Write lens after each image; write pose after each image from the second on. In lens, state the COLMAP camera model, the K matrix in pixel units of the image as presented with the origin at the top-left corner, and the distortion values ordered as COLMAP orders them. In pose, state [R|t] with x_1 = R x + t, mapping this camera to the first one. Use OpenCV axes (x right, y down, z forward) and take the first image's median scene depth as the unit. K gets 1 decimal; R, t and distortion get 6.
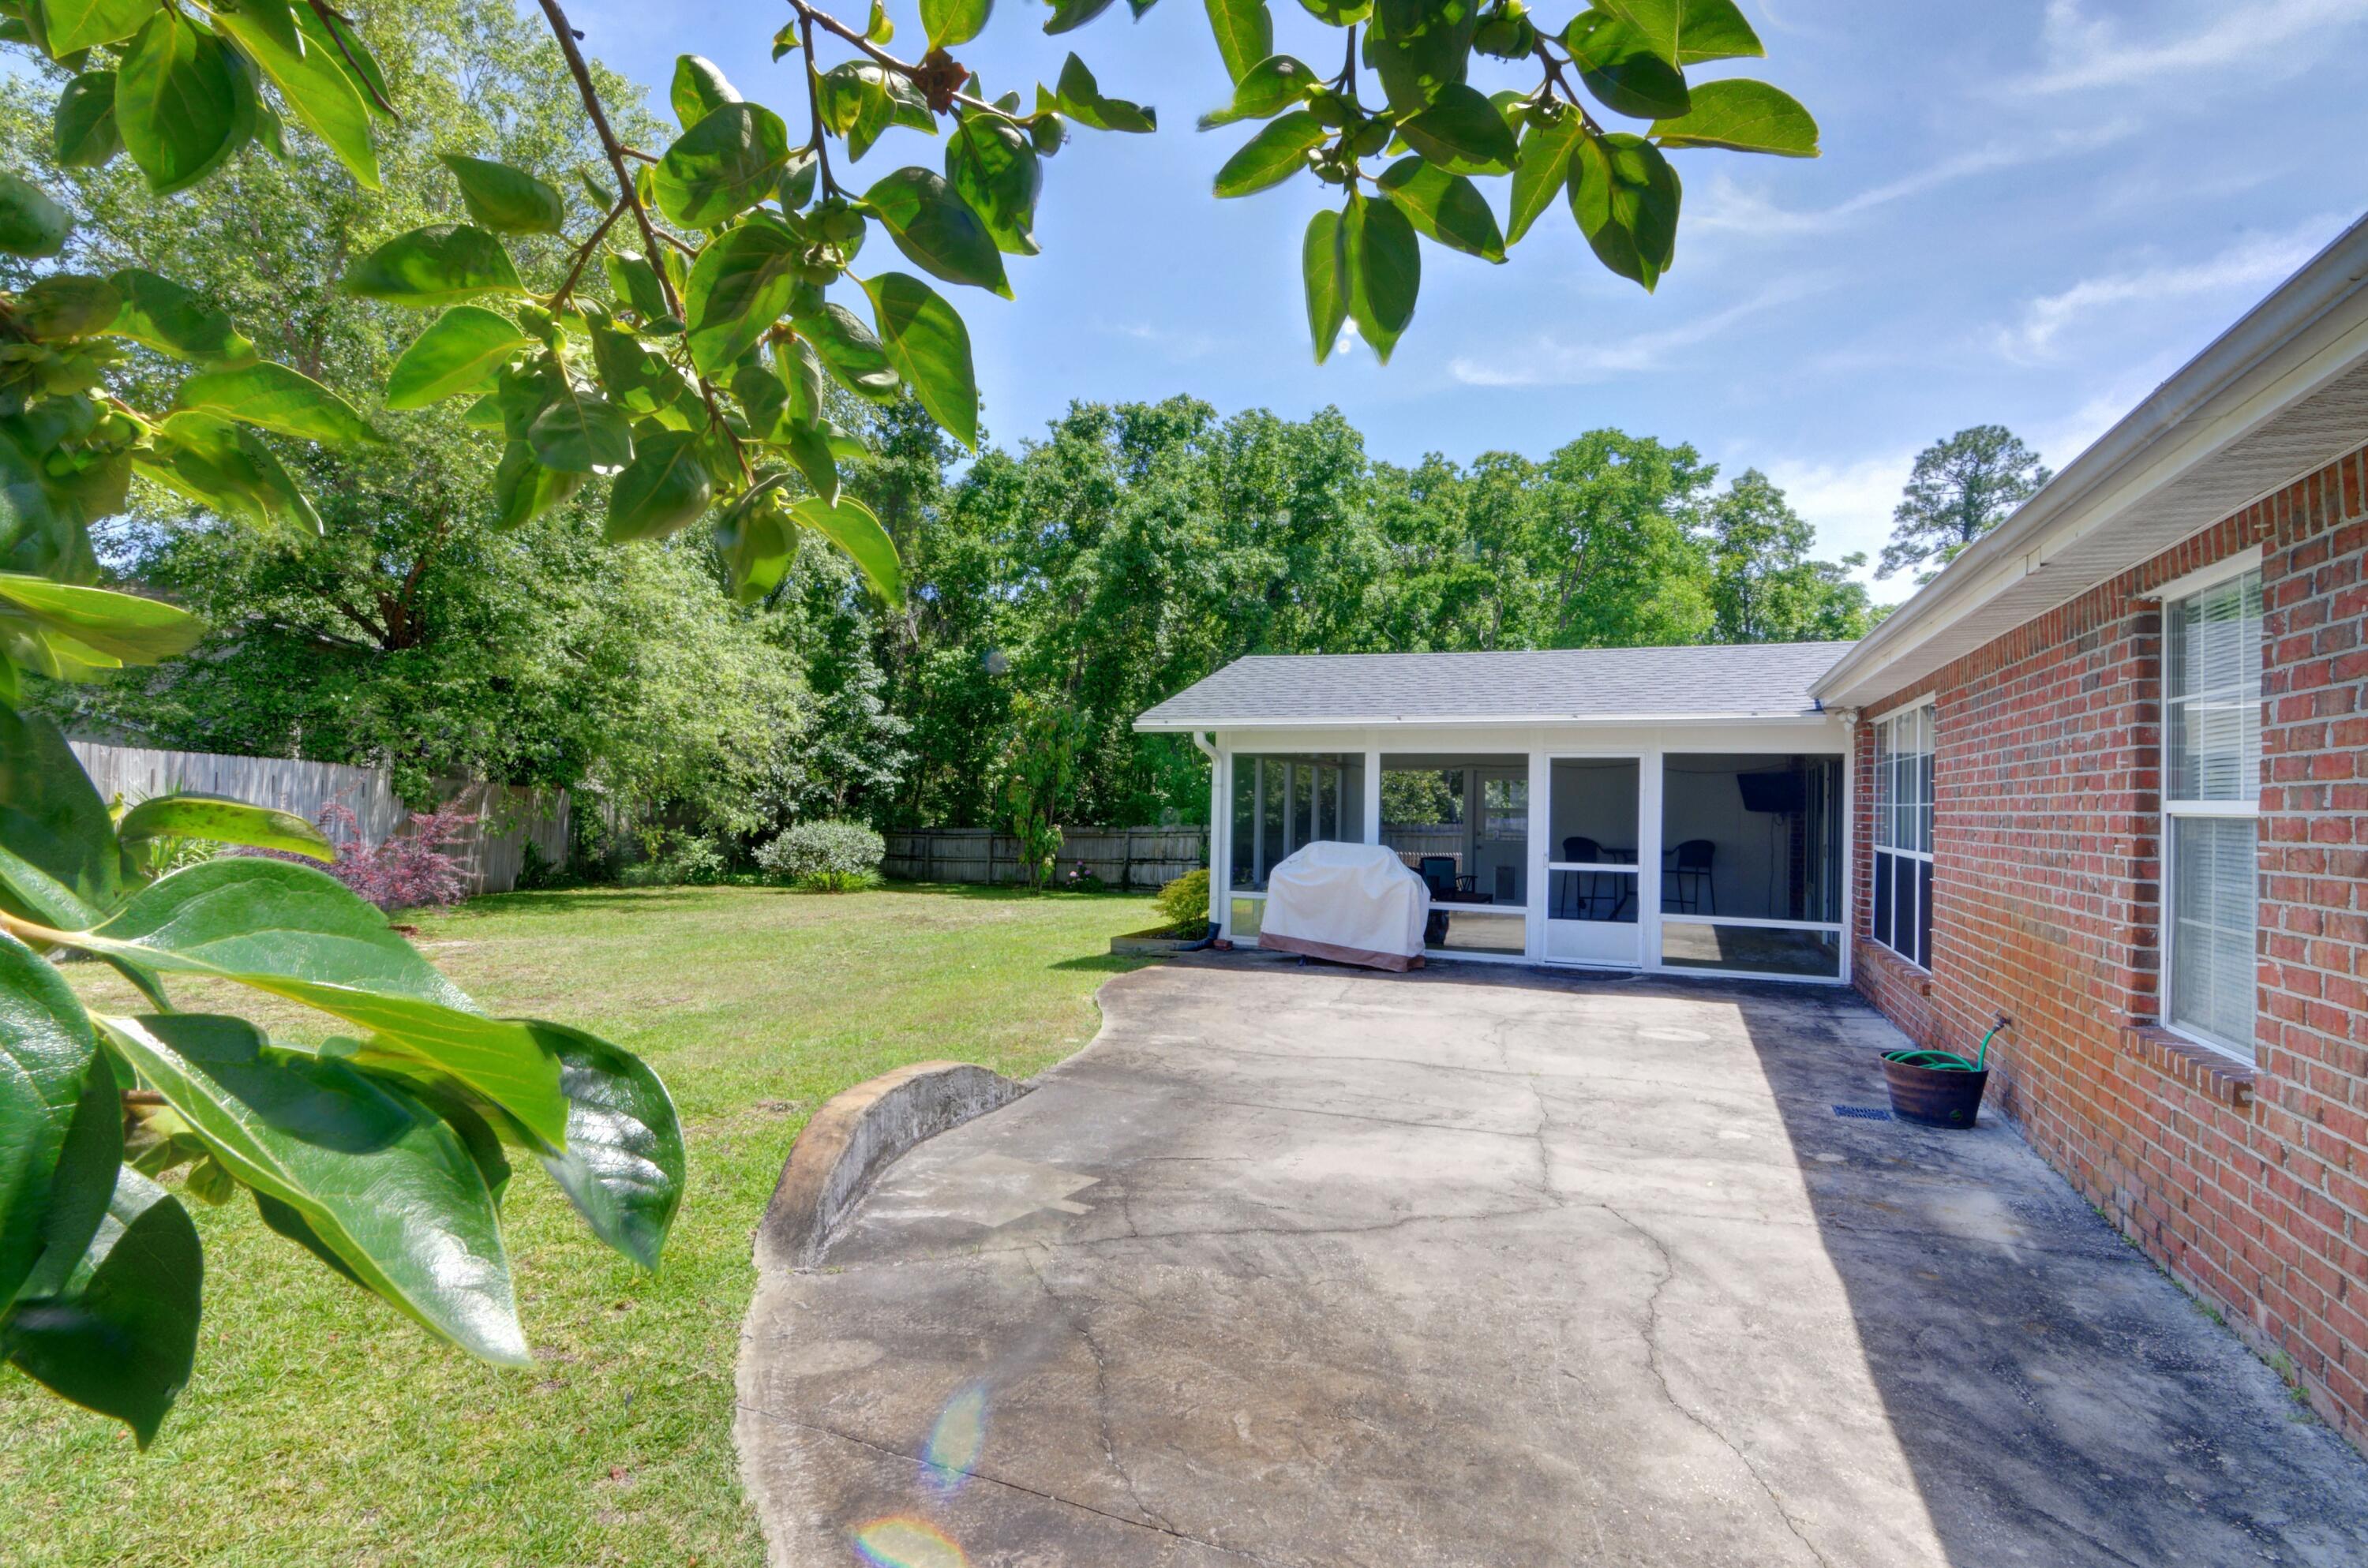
lens RADIAL K [[1130.7, 0, 1184.0], [0, 1130.7, 784.0], [0, 0, 1]] dist [-0.003125, -0.000729]
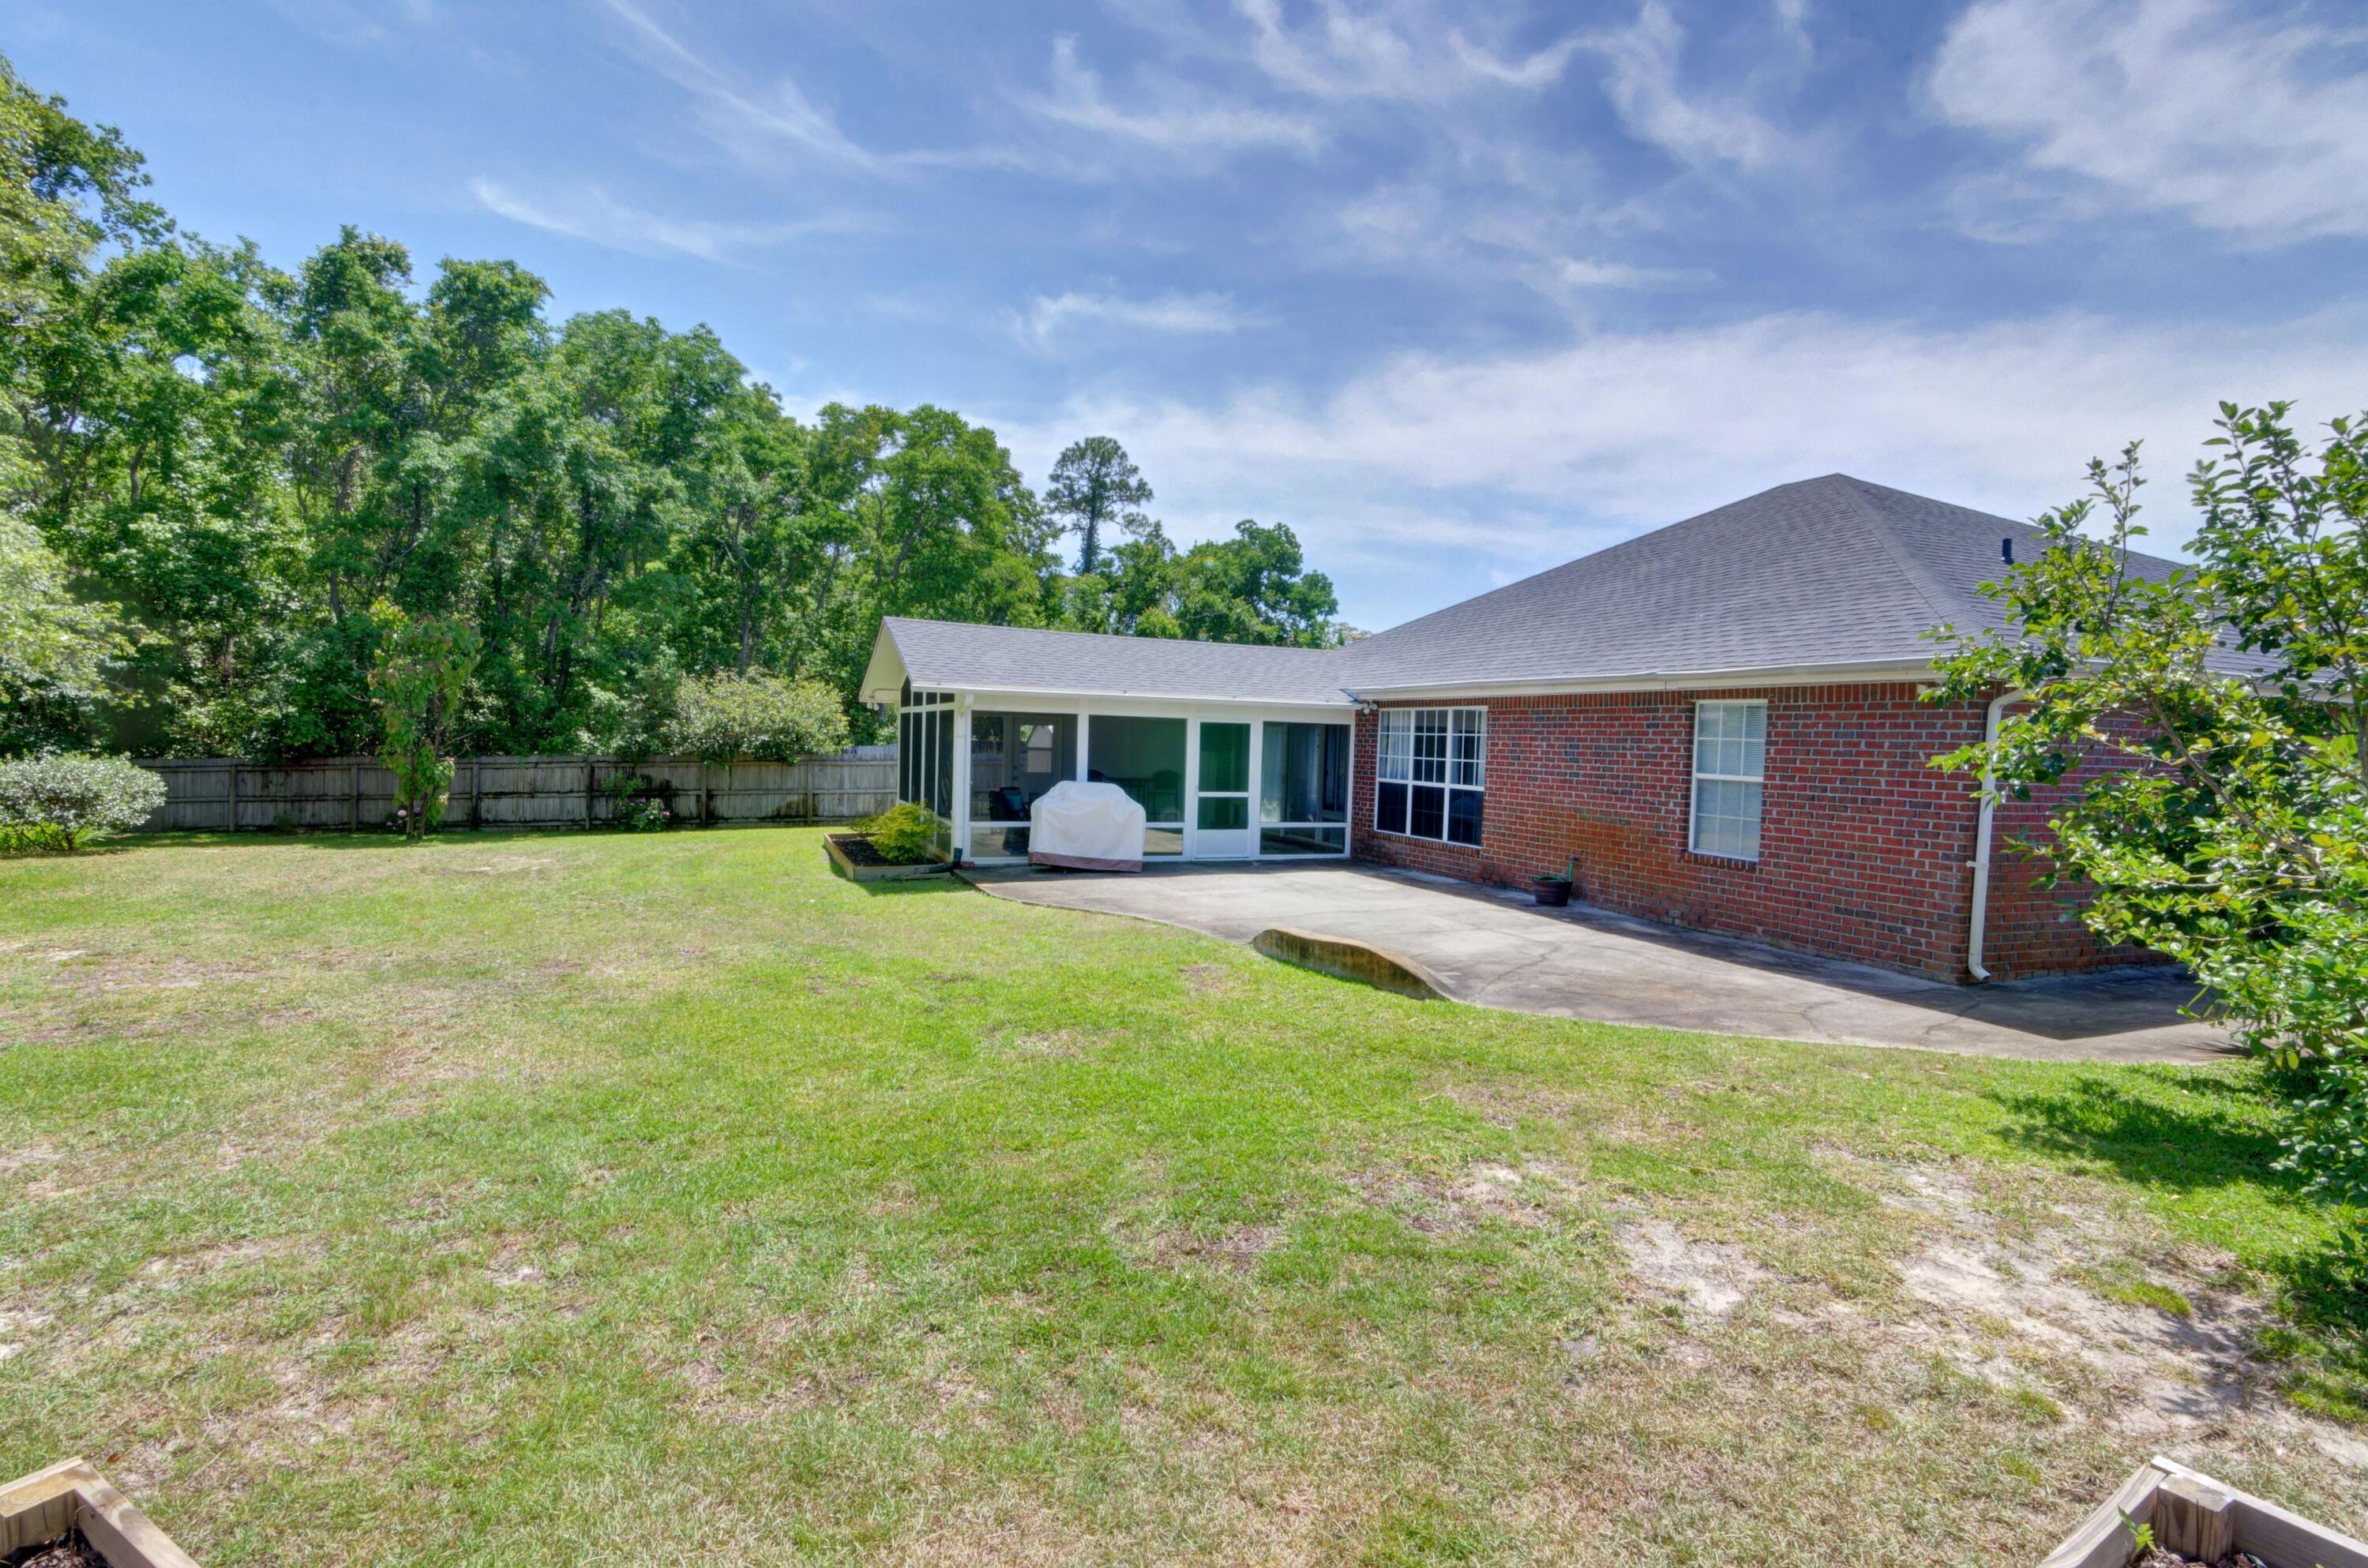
lens RADIAL K [[1114.3, 0, 1183.2], [0, 1114.3, 819.5], [0, 0, 1]] dist [0.031361, 0.000194]
pose [[0.713337, -0.048950, 0.699109, -0.690187], [-0.027468, 0.994838, 0.097683, -0.037099], [-0.700283, -0.088884, 0.708311, -0.040170]]
